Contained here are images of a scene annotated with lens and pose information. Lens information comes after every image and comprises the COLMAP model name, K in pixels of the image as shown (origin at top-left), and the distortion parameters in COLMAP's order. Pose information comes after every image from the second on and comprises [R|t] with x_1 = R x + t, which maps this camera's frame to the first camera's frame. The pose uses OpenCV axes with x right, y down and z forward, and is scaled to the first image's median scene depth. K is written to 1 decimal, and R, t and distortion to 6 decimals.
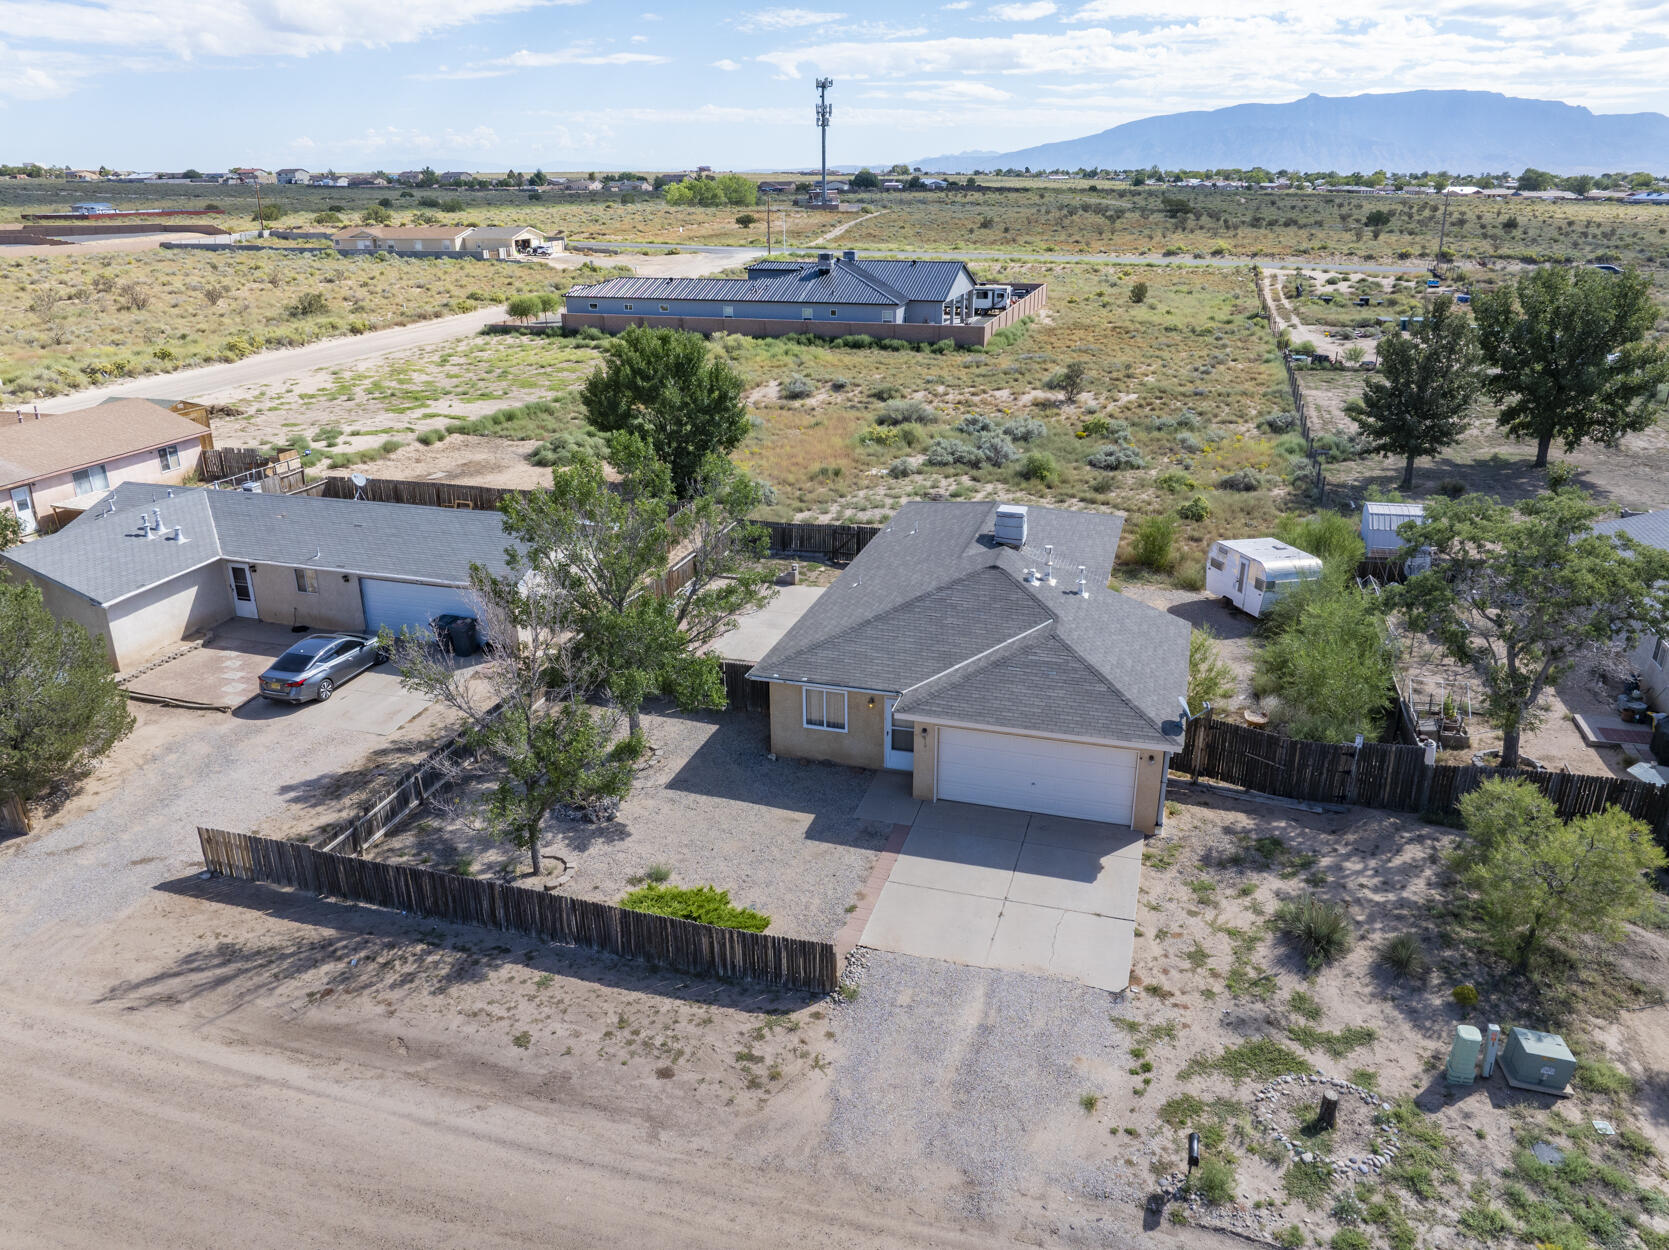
lens RADIAL K [[1159.3, 0, 834.5], [0, 1159.3, 625.0], [0, 0, 1]] dist [-0.038077, 0.001350]
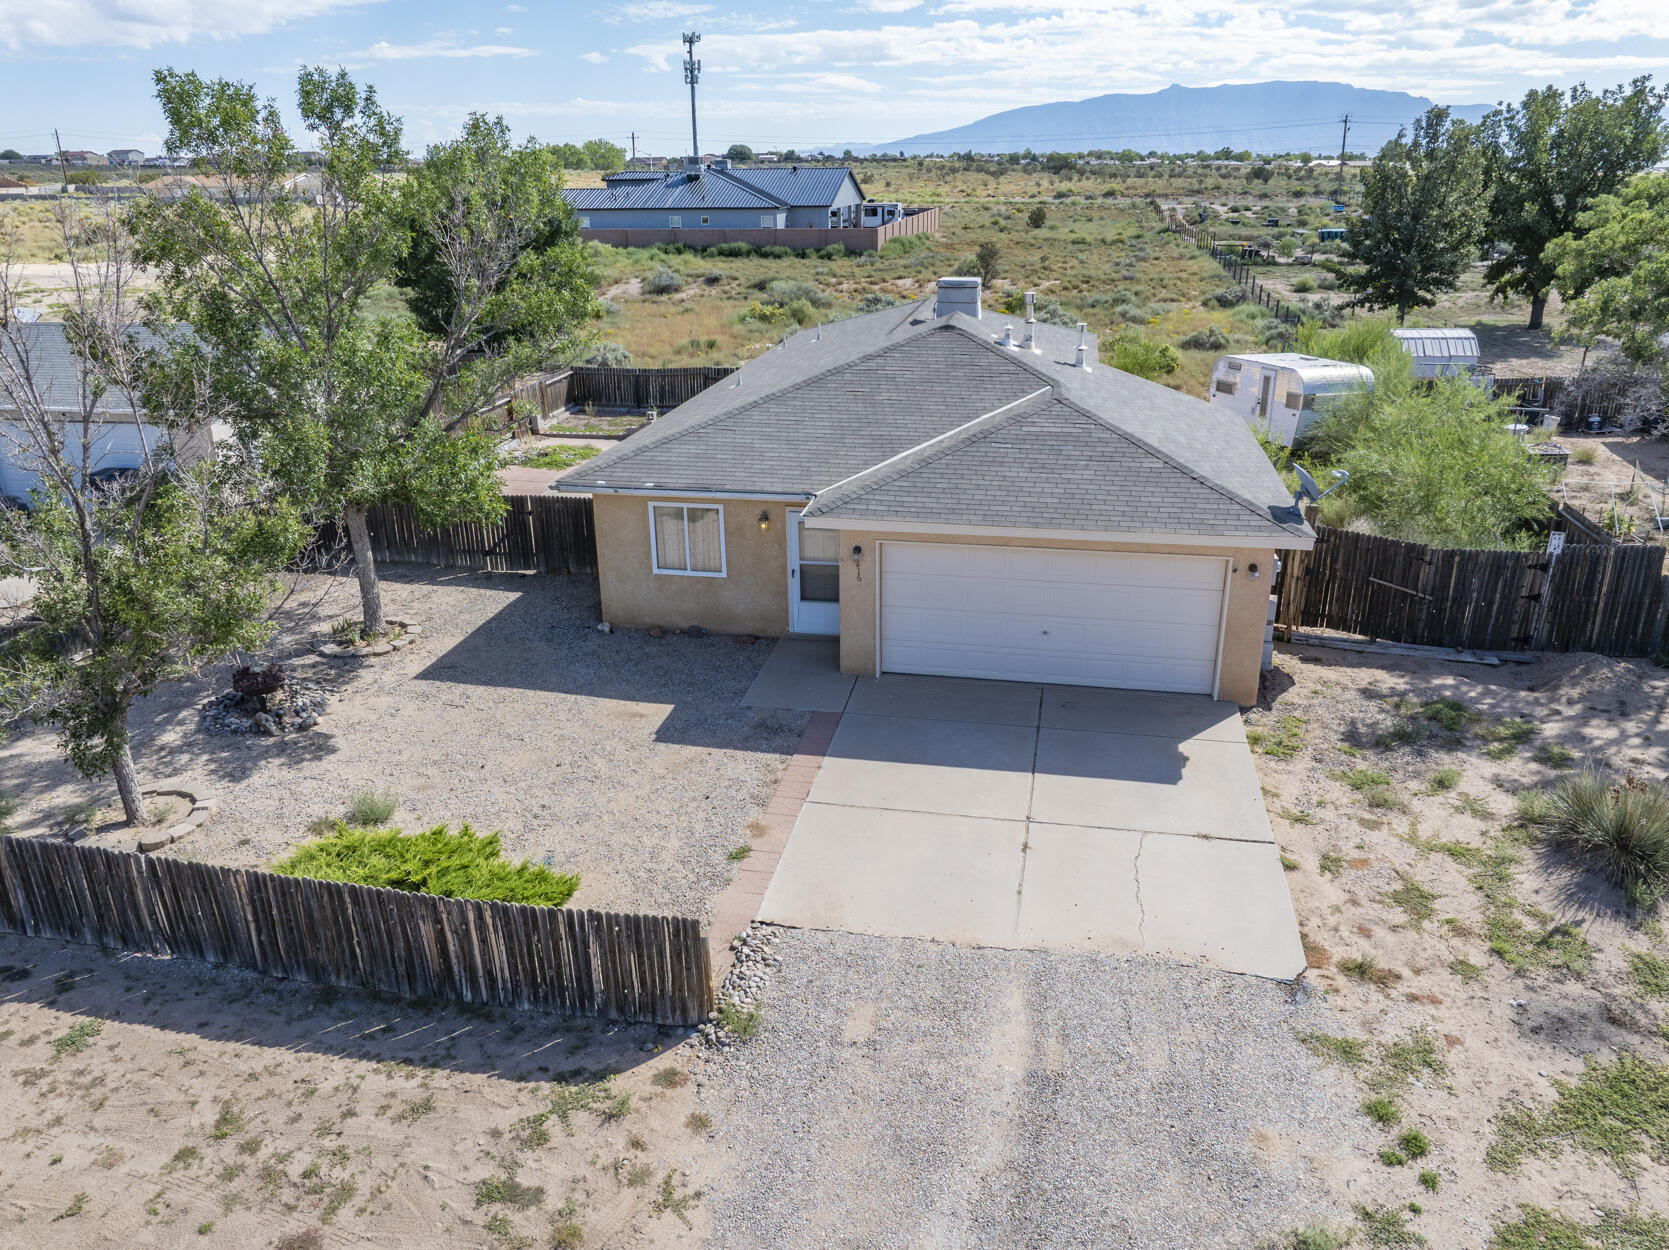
lens RADIAL K [[1159.3, 0, 834.5], [0, 1159.3, 625.0], [0, 0, 1]] dist [-0.038077, 0.001350]
pose [[0.994883, -0.040462, 0.092582, 0.011661], [0.039997, 0.999176, 0.006871, 0.129990], [-0.092783, -0.003133, 0.995681, 0.441154]]
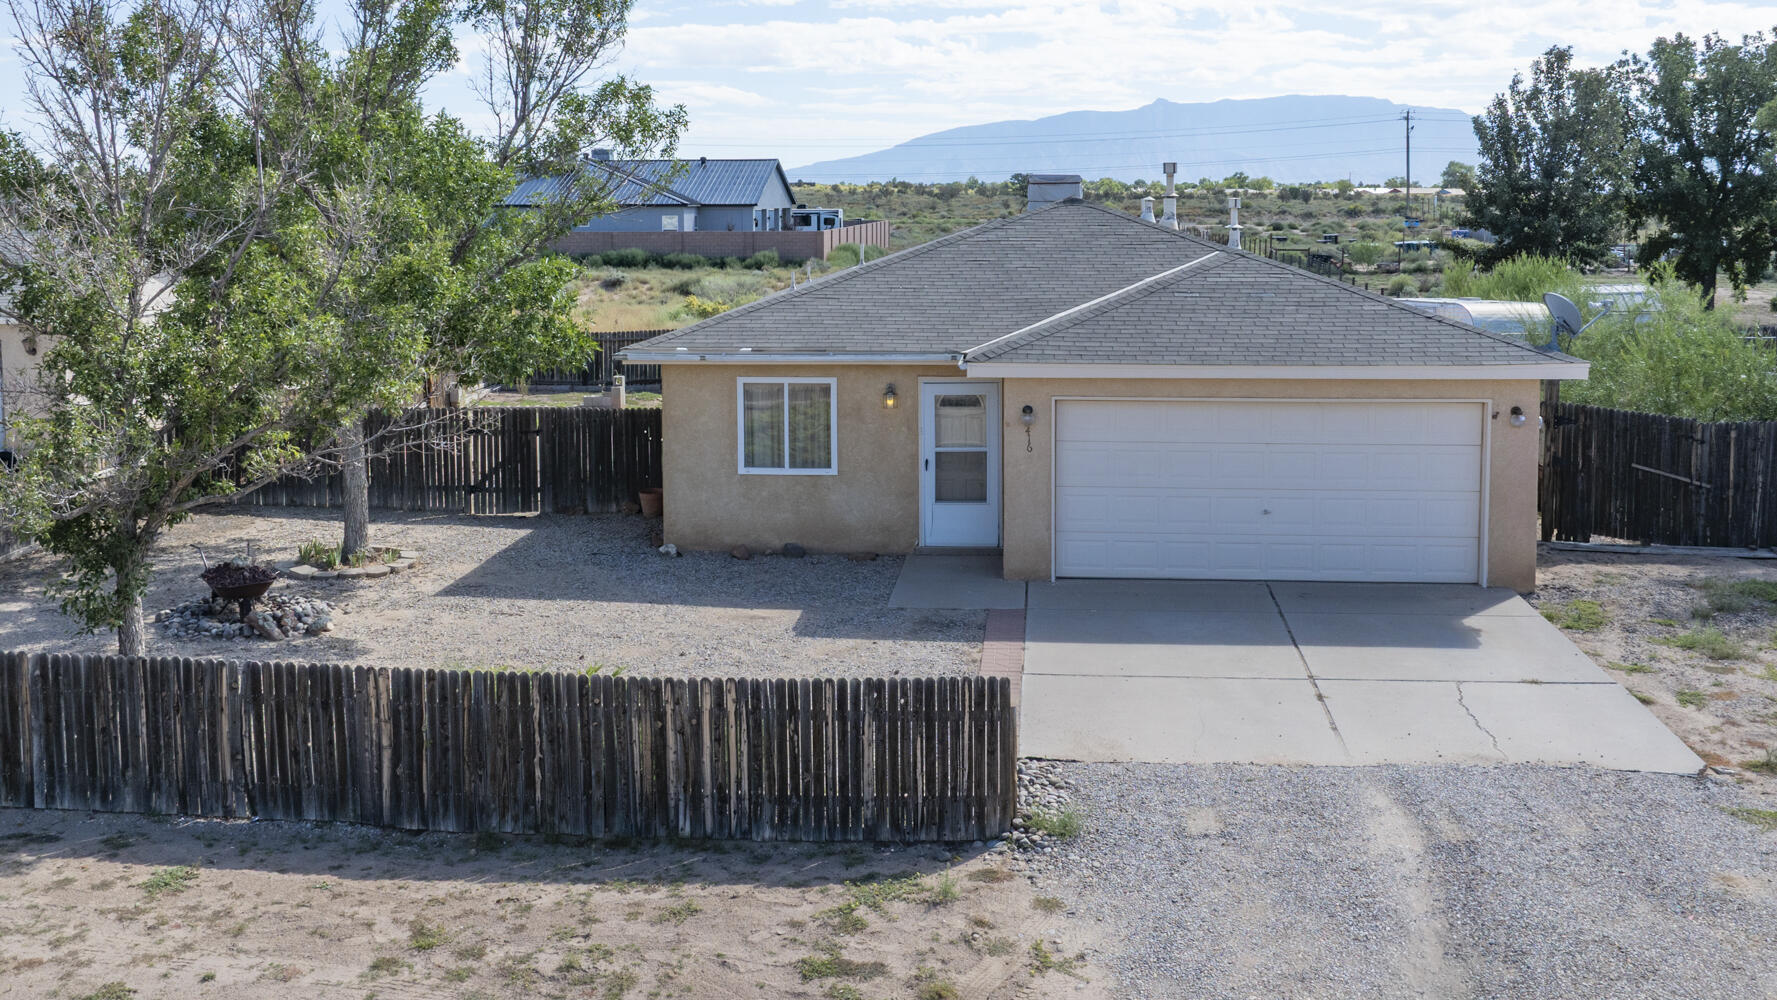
lens RADIAL K [[1710.9, 0, 884.2], [0, 1710.9, 384.8], [0, 0, 1]] dist [-0.029180, -0.026639]
pose [[0.978767, -0.018707, 0.204122, -0.122232], [0.071917, 0.963862, -0.256510, 0.263261], [-0.191947, 0.265744, 0.944742, 0.381176]]
